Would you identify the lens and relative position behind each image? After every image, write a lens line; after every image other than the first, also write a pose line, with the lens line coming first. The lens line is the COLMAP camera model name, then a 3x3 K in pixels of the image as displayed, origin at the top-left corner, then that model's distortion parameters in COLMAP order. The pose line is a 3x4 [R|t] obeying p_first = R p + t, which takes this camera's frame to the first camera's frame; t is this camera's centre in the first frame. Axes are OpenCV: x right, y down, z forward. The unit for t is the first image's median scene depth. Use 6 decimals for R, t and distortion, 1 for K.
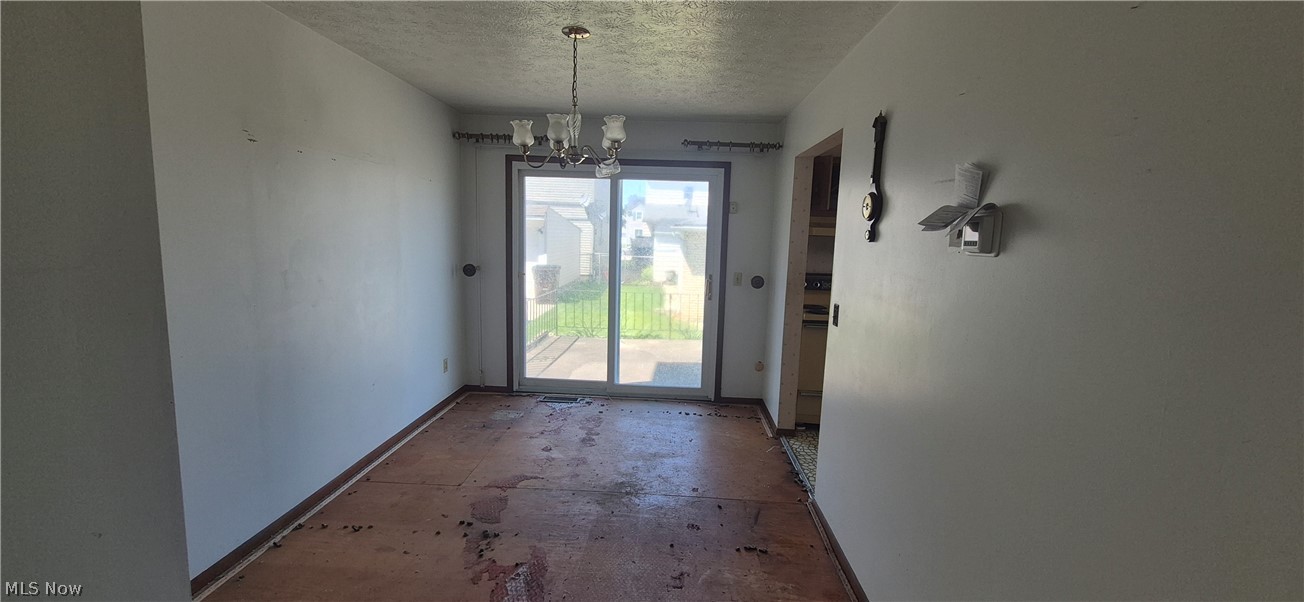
lens RADIAL K [[511.7, 0, 654.5], [0, 511.7, 299.0], [0, 0, 1]] dist [0.001431, -0.000589]
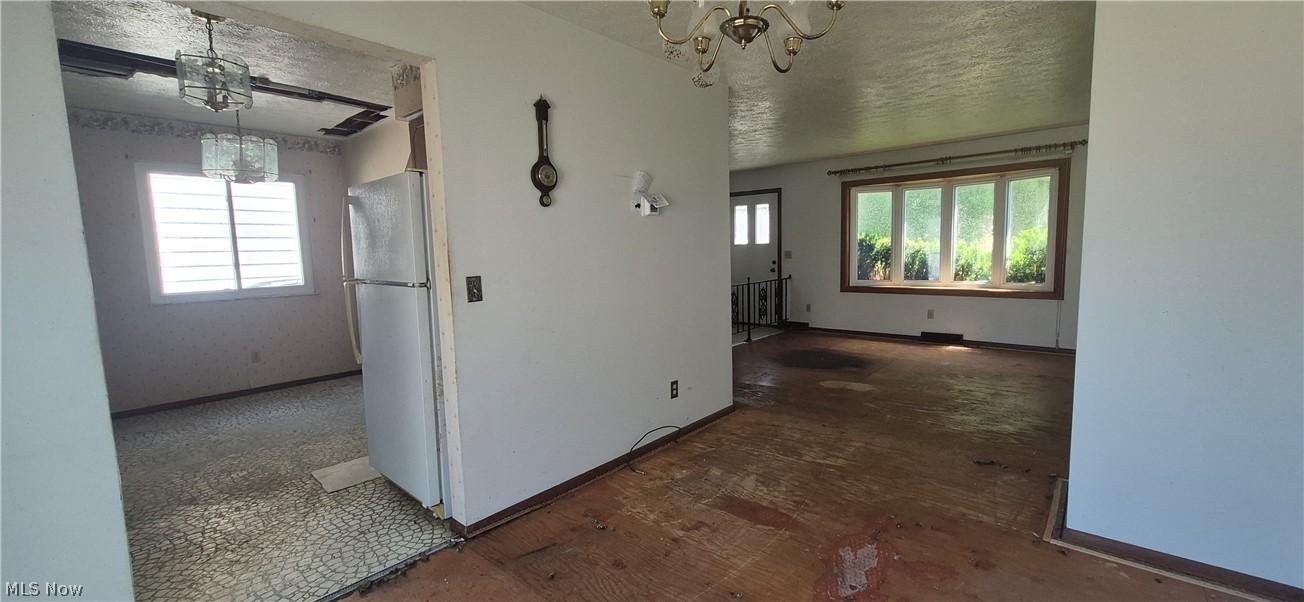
lens RADIAL K [[511.7, 0, 654.5], [0, 511.7, 299.0], [0, 0, 1]] dist [0.001431, -0.000589]
pose [[-0.777664, -0.076302, 0.624033, -0.359349], [0.082349, 0.971692, 0.221433, -0.101257], [-0.623264, 0.223589, -0.749366, 1.231766]]
